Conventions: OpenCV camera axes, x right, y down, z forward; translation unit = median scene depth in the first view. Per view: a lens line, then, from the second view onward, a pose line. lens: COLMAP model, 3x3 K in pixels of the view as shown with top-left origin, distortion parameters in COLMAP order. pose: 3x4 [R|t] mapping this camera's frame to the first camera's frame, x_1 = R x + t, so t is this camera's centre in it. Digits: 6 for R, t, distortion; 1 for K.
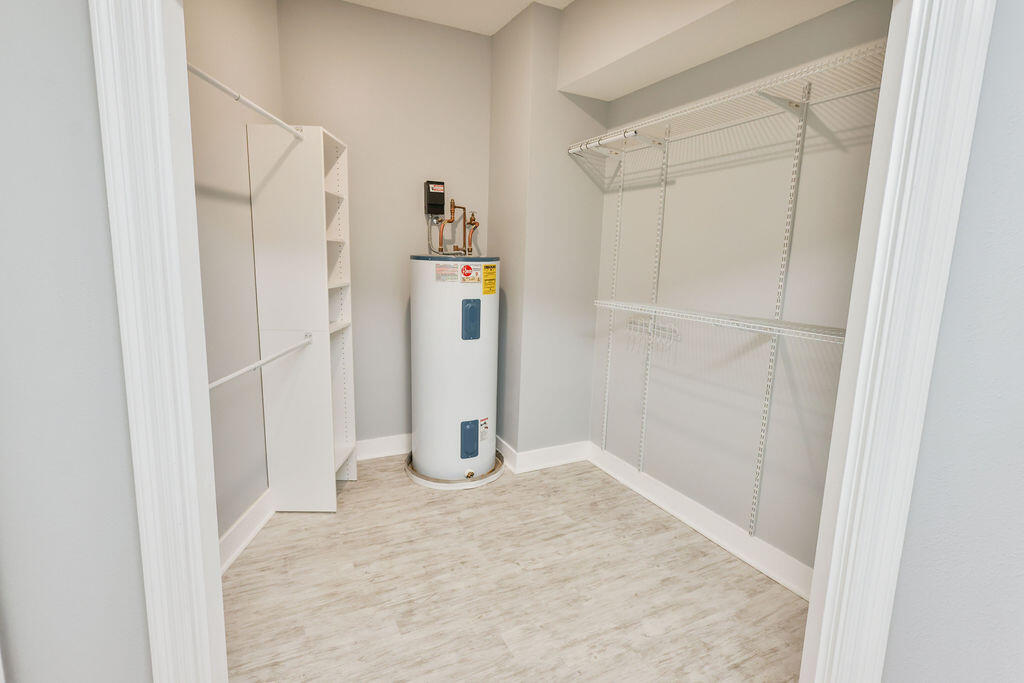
lens RADIAL K [[501.3, 0, 509.3], [0, 501.3, 344.4], [0, 0, 1]] dist [0.001275, 0.001133]
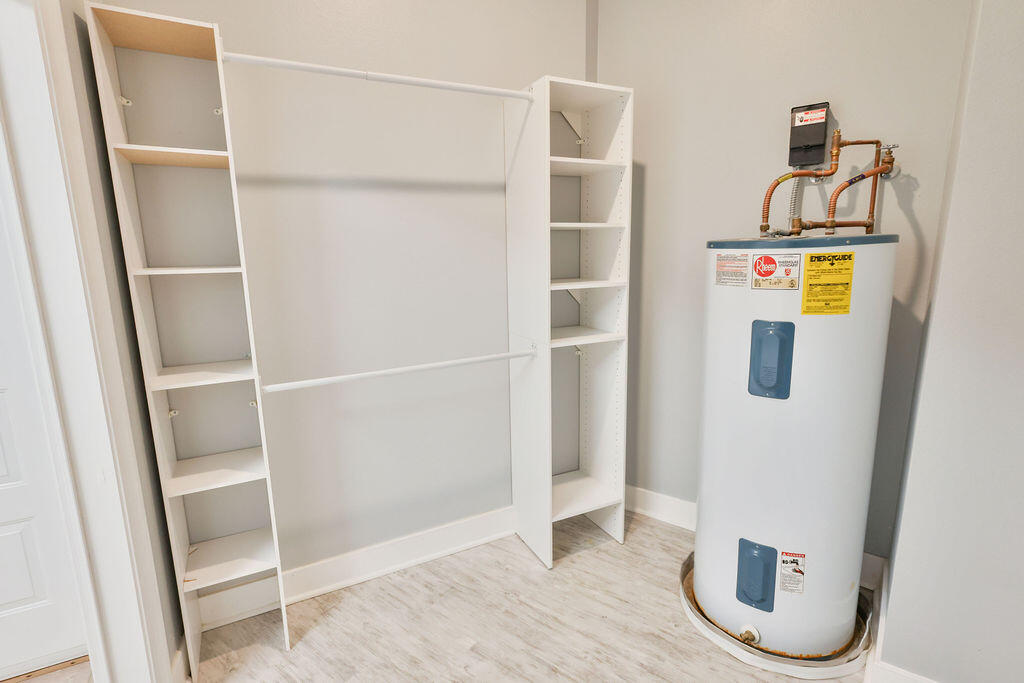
lens RADIAL K [[501.3, 0, 509.3], [0, 501.3, 344.4], [0, 0, 1]] dist [0.001275, 0.001133]
pose [[0.434323, 0.139230, -0.889932, 0.274735], [-0.124377, 0.987788, 0.093838, -0.082589], [0.892129, 0.069931, 0.446336, 0.536339]]
